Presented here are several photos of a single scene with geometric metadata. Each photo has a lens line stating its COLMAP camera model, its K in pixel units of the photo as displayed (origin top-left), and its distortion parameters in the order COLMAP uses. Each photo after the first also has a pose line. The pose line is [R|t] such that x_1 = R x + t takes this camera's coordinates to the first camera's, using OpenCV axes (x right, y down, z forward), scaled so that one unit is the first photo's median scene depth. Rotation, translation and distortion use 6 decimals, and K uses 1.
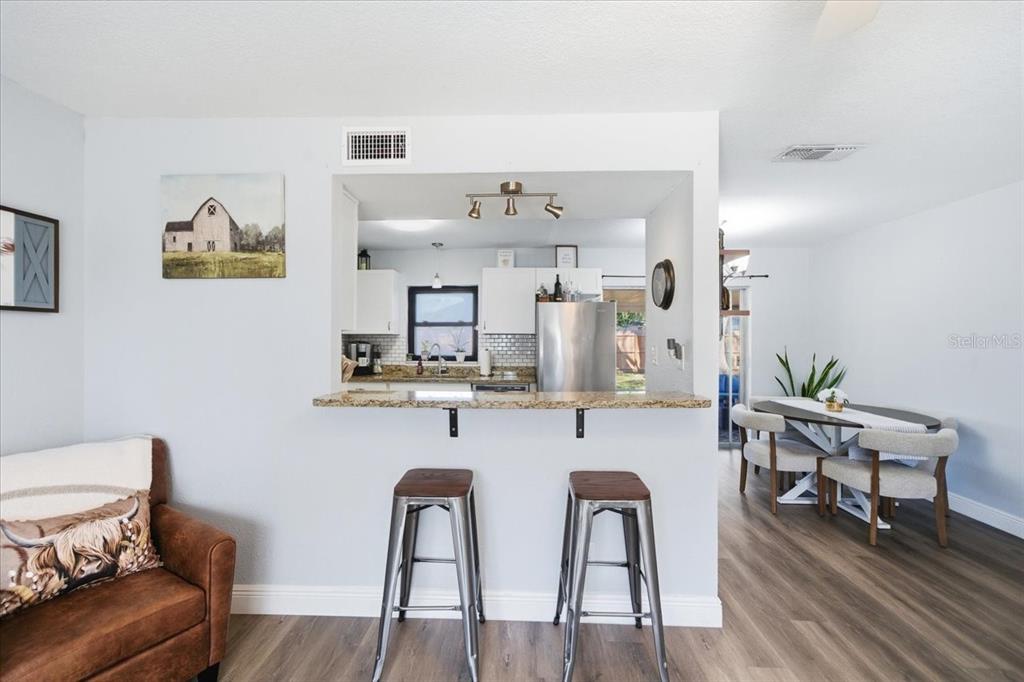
lens RADIAL K [[428.8, 0, 508.7], [0, 428.8, 340.7], [0, 0, 1]] dist [0.001912, 0.000818]
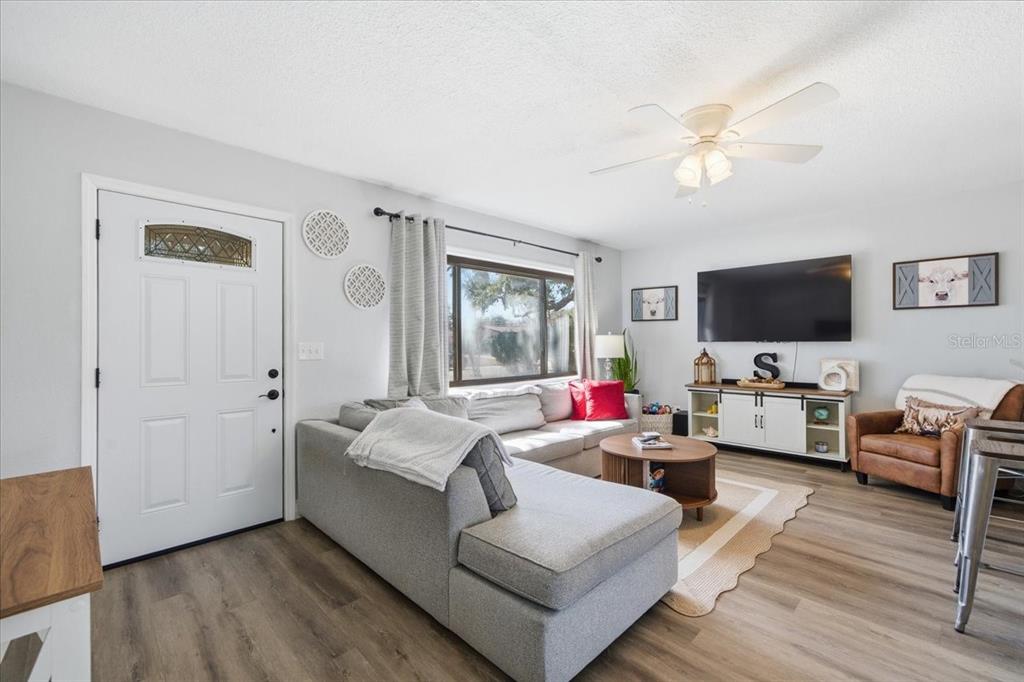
lens RADIAL K [[428.8, 0, 508.7], [0, 428.8, 340.7], [0, 0, 1]] dist [0.001912, 0.000818]
pose [[-0.681036, 0.003745, -0.732241, 0.626135], [0.002705, 0.999993, 0.002598, 0.026937], [0.732245, -0.000211, -0.681041, 0.289469]]
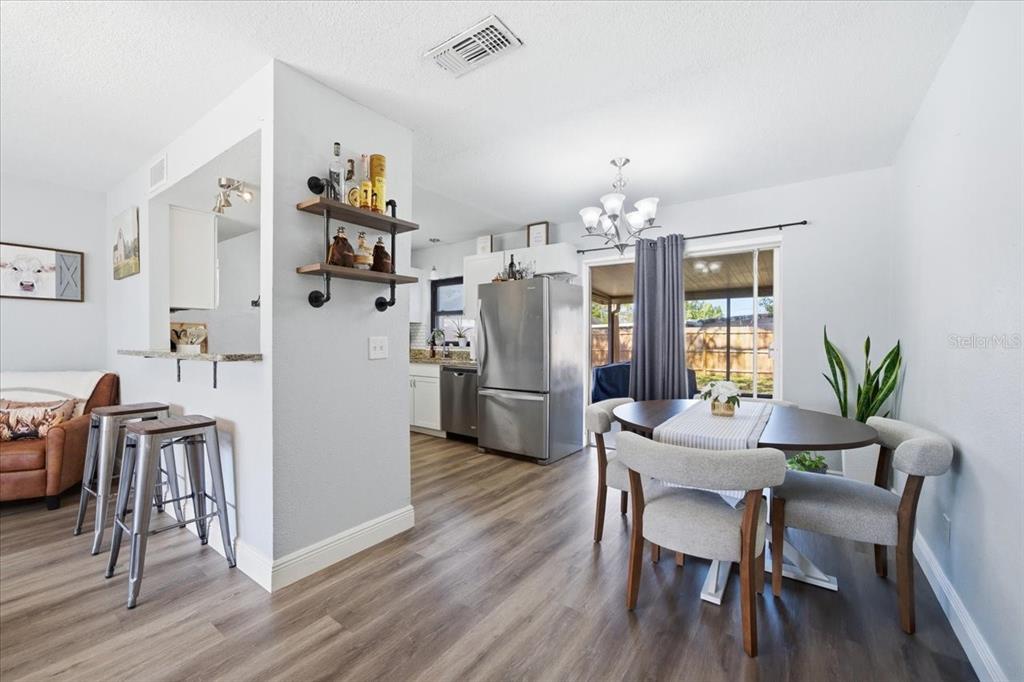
lens RADIAL K [[415.2, 0, 498.3], [0, 415.2, 344.0], [0, 0, 1]] dist [0.001729, 0.000401]
pose [[0.829095, 0.008206, -0.559047, 0.574203], [-0.006298, 0.999966, 0.005338, 0.037730], [0.559072, -0.000905, 0.829119, 0.200715]]
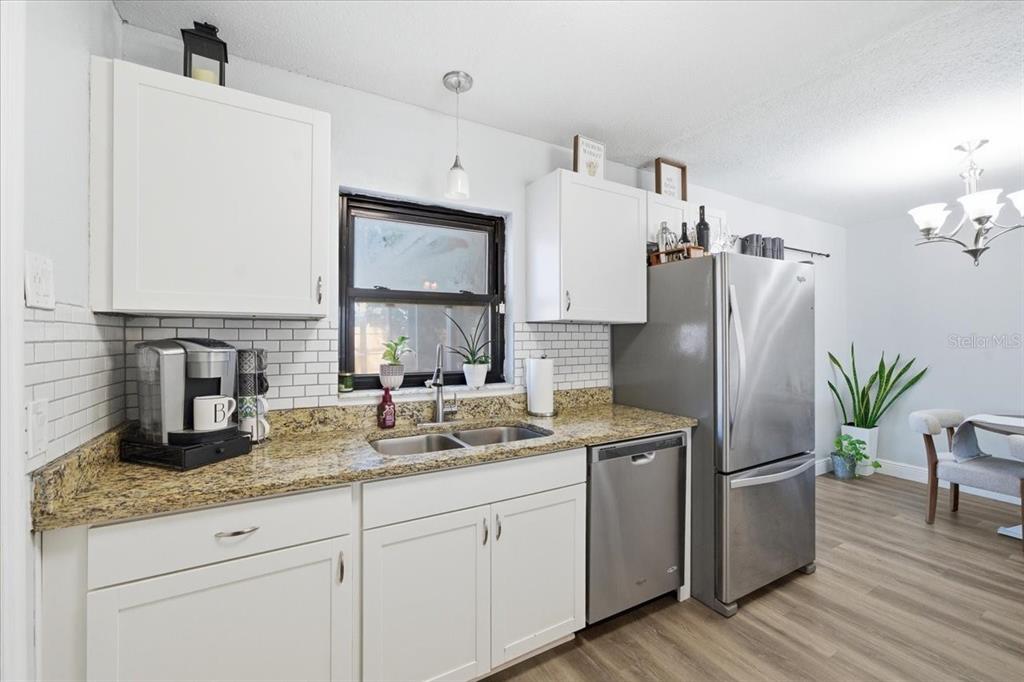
lens RADIAL K [[413.9, 0, 510.7], [0, 413.9, 337.0], [0, 0, 1]] dist [0.002702, 0.000144]
pose [[0.843090, -0.001920, 0.537769, -0.323367], [0.003406, 0.999993, -0.001769, 0.001111], [-0.537762, 0.003323, 0.843090, 0.670298]]
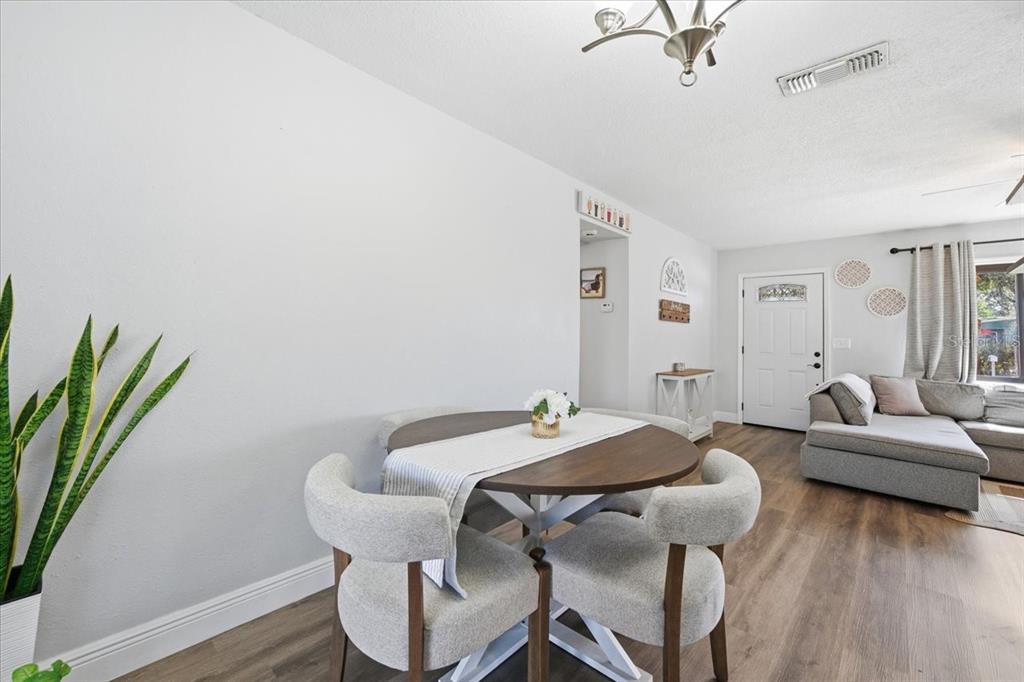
lens RADIAL K [[425.9, 0, 514.3], [0, 425.9, 305.3], [0, 0, 1]] dist [0.001529, 0.000177]
pose [[-0.768569, 0.020971, 0.639424, 0.322521], [-0.024392, 0.997775, -0.062042, 0.034042], [-0.639302, -0.063281, -0.766347, 0.977670]]
